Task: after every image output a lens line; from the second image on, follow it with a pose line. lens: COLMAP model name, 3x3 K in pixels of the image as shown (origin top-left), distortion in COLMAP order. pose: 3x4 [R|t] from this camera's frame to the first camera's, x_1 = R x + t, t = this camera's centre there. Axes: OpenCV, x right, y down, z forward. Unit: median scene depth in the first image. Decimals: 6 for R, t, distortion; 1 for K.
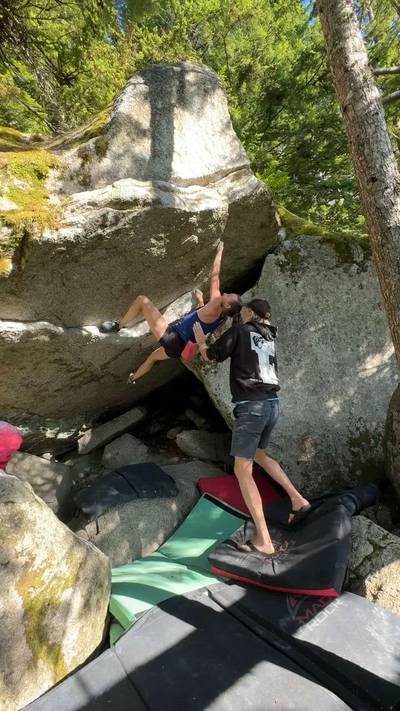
lens RADIAL K [[323.5, 0, 200.0], [0, 323.5, 353.2], [0, 0, 1]] dist [-0.002694, 0.001861]
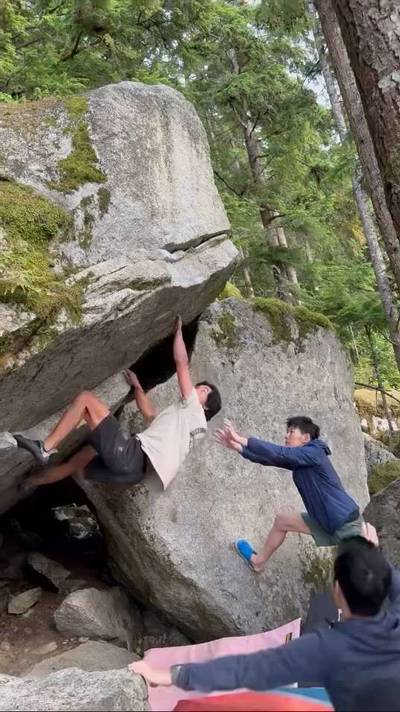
lens RADIAL K [[605.8, 0, 199.2], [0, 605.8, 351.0], [0, 0, 1]] dist [0.107228, -0.165330]
pose [[0.858197, 0.057842, 0.510052, -0.524795], [0.004344, 0.992777, -0.119895, -0.081717], [-0.513303, 0.105109, 0.851747, -0.170313]]
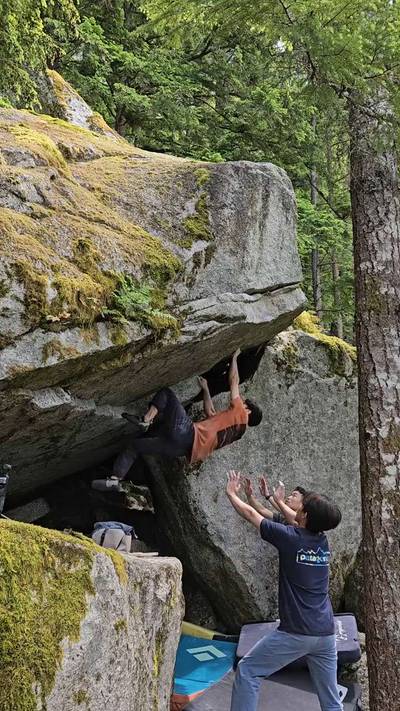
lens RADIAL K [[664.8, 0, 200.7], [0, 664.8, 375.9], [0, 0, 1]] dist [0.021667, 0.000000]
pose [[0.884662, 0.209131, 0.416698, -0.731353], [-0.192599, 0.977856, -0.081869, -0.052631], [-0.424592, -0.007829, 0.905351, -0.586804]]
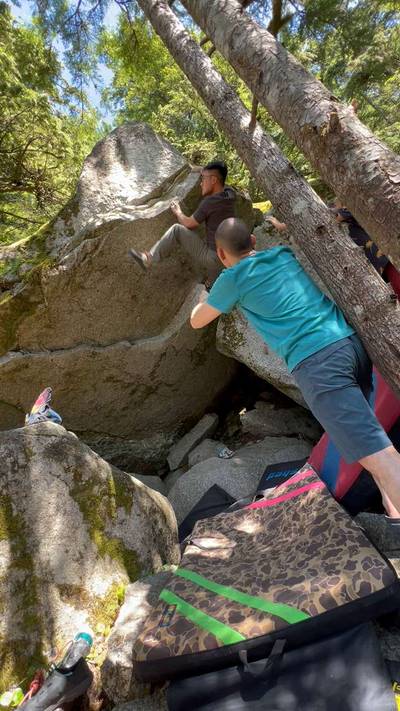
lens RADIAL K [[323.5, 0, 200.8], [0, 323.5, 355.4], [0, 0, 1]] dist [-0.002694, 0.001861]
pose [[0.888123, -0.380816, -0.257326, 0.184740], [0.338349, 0.920656, -0.194713, 0.255238], [0.311059, 0.085863, 0.946504, -0.052397]]
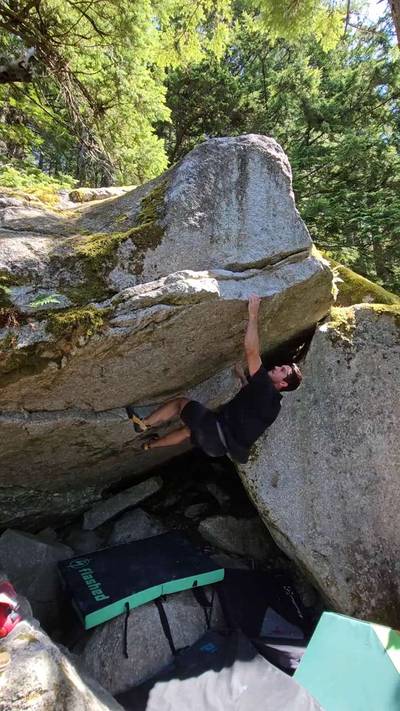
lens RADIAL K [[365.5, 0, 202.6], [0, 365.5, 346.8], [0, 0, 1]] dist [-0.001128, 0.000184]
pose [[0.997034, 0.071152, -0.029344, -0.080577], [-0.073138, 0.994622, -0.073340, -0.162960], [0.023968, 0.075269, 0.996875, -0.005777]]
